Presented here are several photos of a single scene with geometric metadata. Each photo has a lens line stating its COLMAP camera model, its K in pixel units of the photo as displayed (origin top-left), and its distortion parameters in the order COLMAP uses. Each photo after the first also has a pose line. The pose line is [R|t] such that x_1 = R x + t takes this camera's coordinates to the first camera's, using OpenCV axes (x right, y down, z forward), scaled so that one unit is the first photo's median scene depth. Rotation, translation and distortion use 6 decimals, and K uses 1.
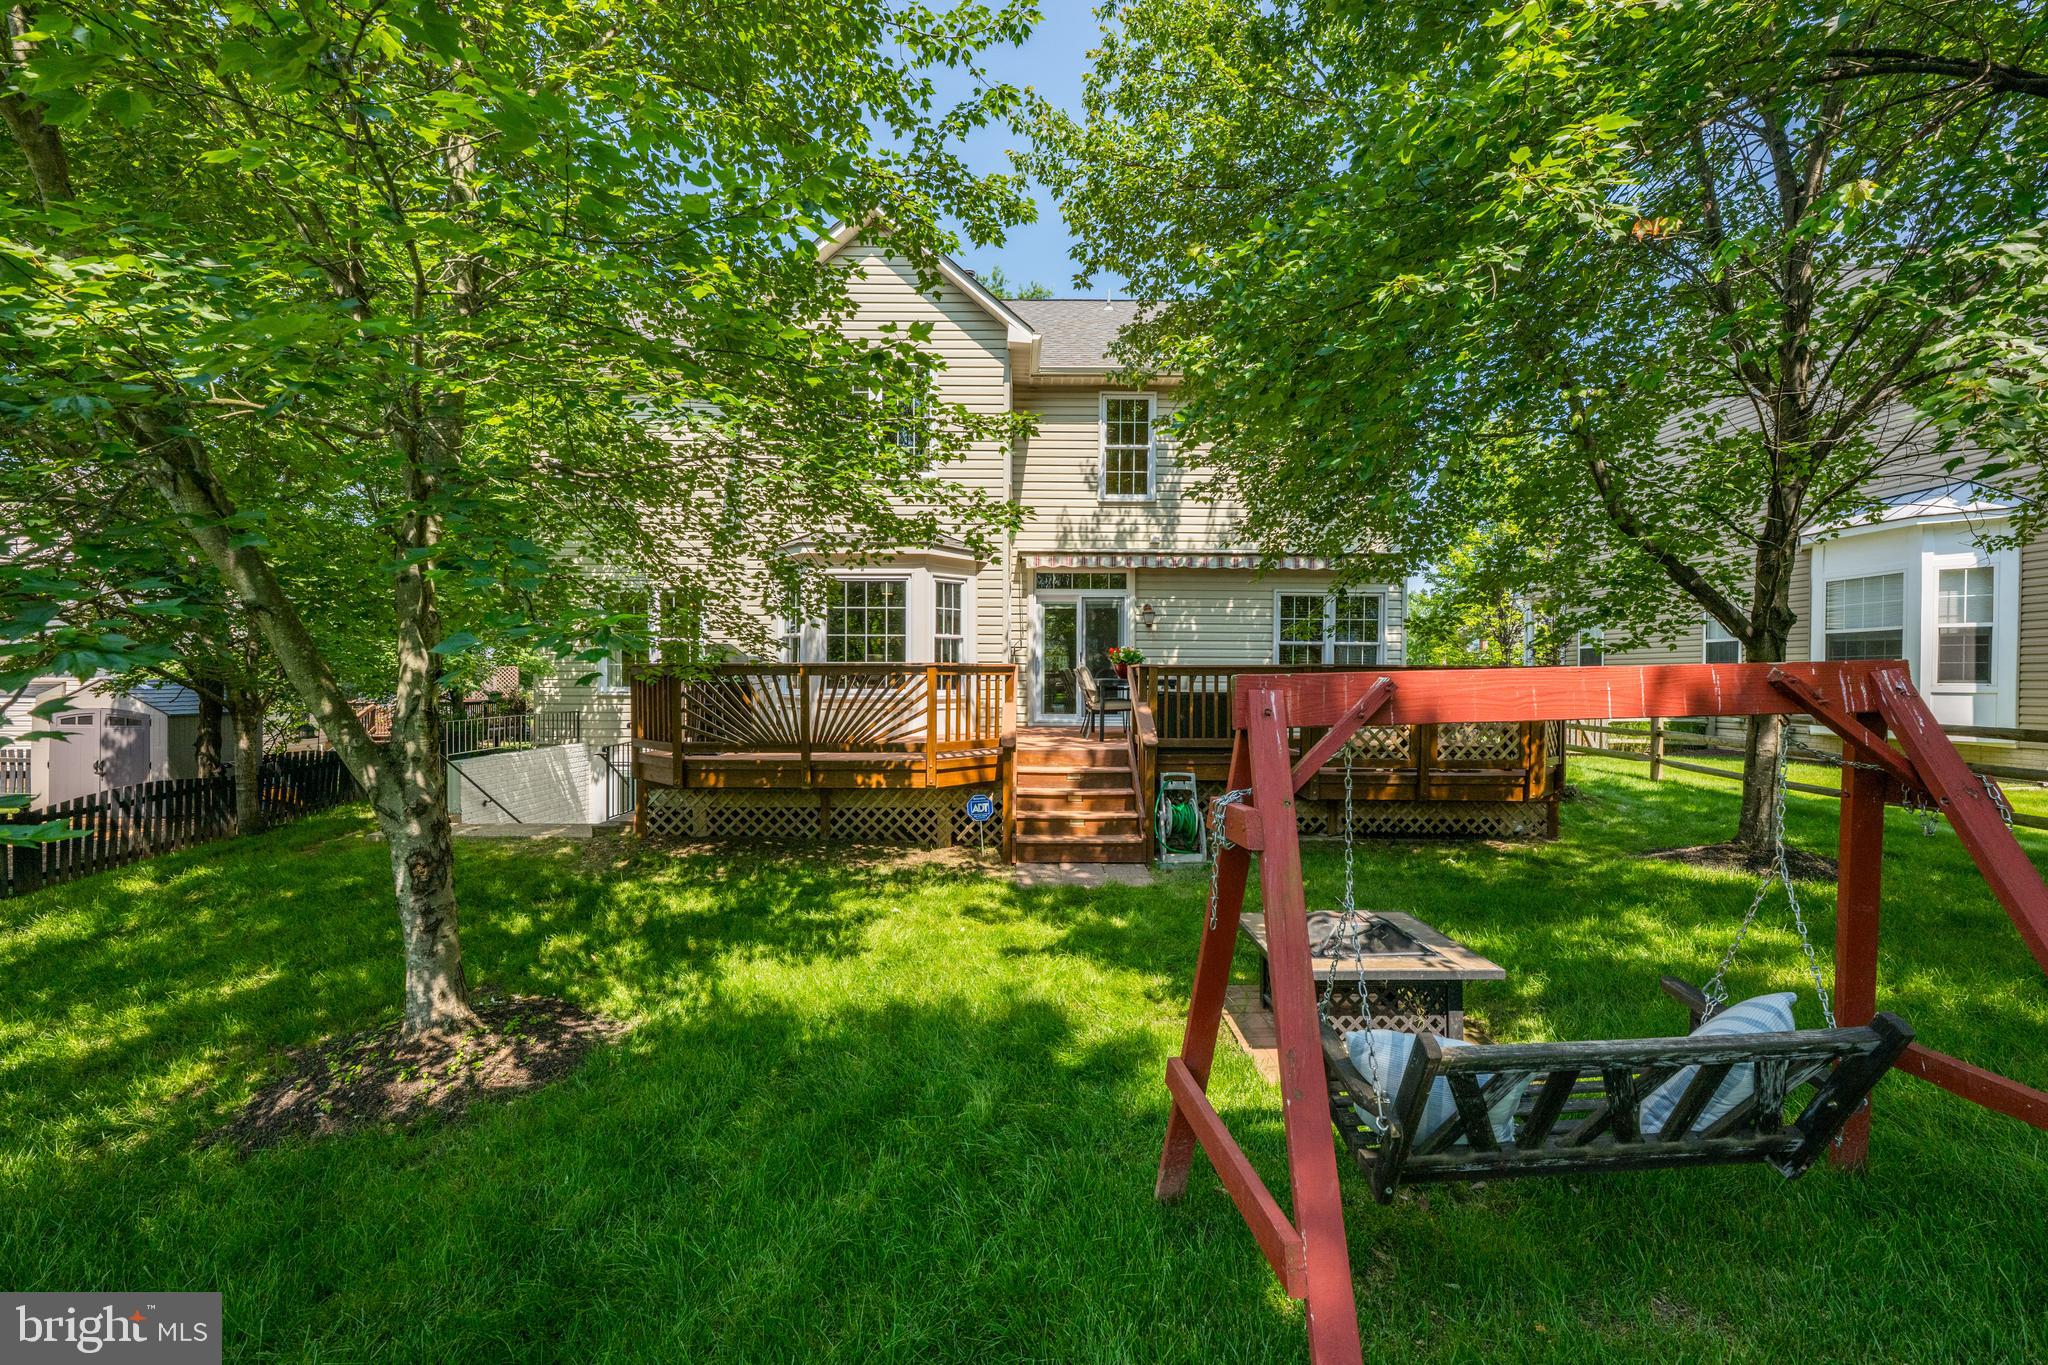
lens RADIAL K [[814.8, 0, 1022.4], [0, 814.8, 676.4], [0, 0, 1]] dist [-0.000578, -0.000301]
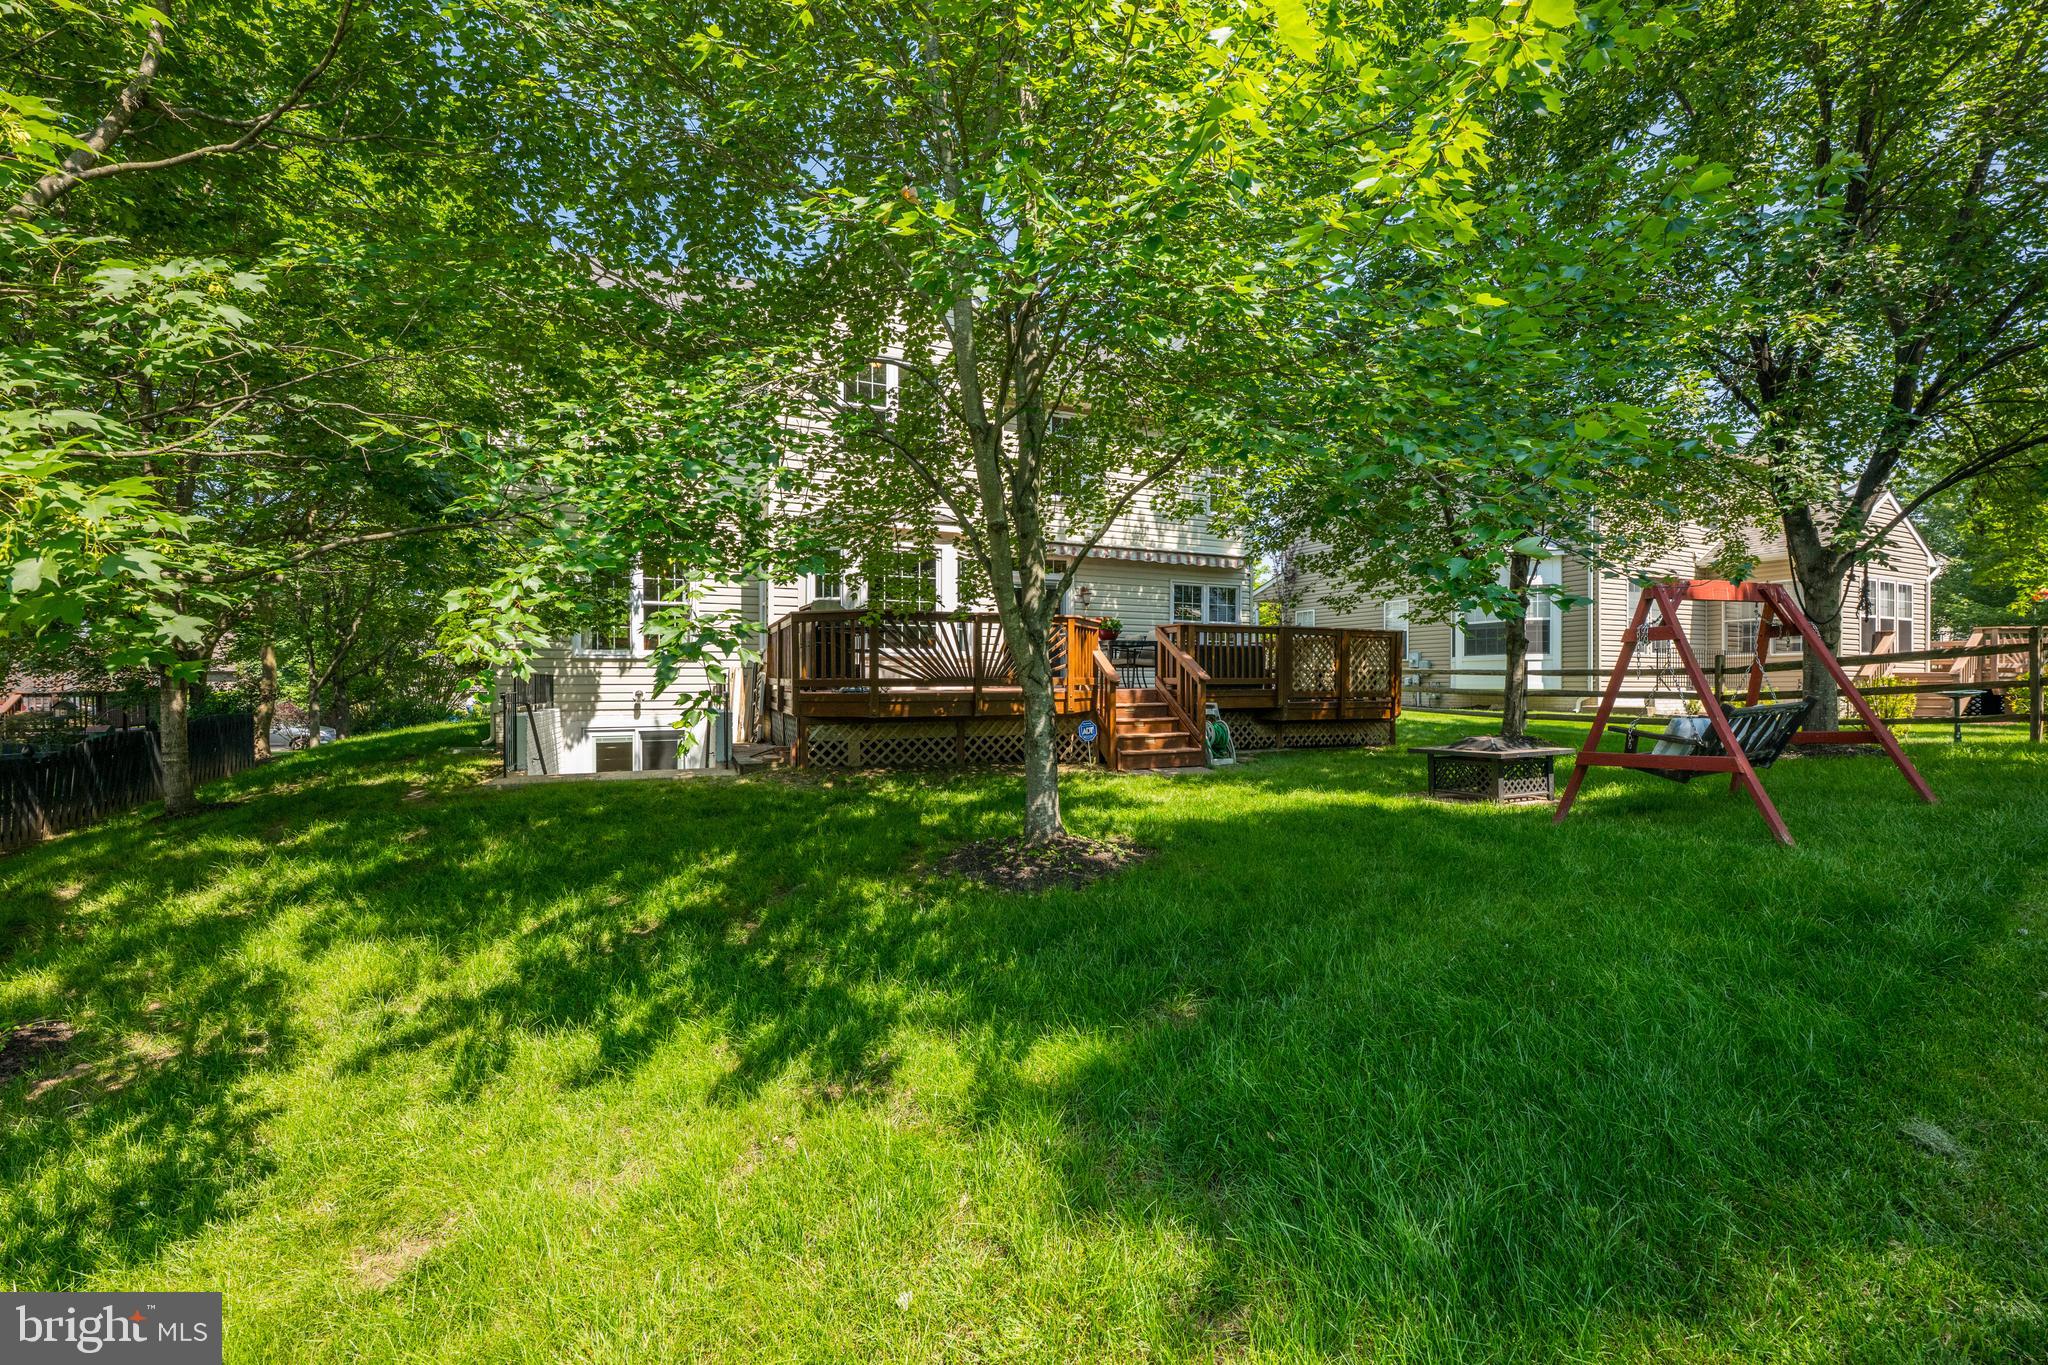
lens RADIAL K [[814.8, 0, 1022.4], [0, 814.8, 676.4], [0, 0, 1]] dist [-0.000578, -0.000301]
pose [[0.916868, -0.003711, 0.399173, -0.636144], [0.006067, 0.999971, -0.004640, 0.077841], [-0.399144, 0.006676, 0.916864, -0.135679]]
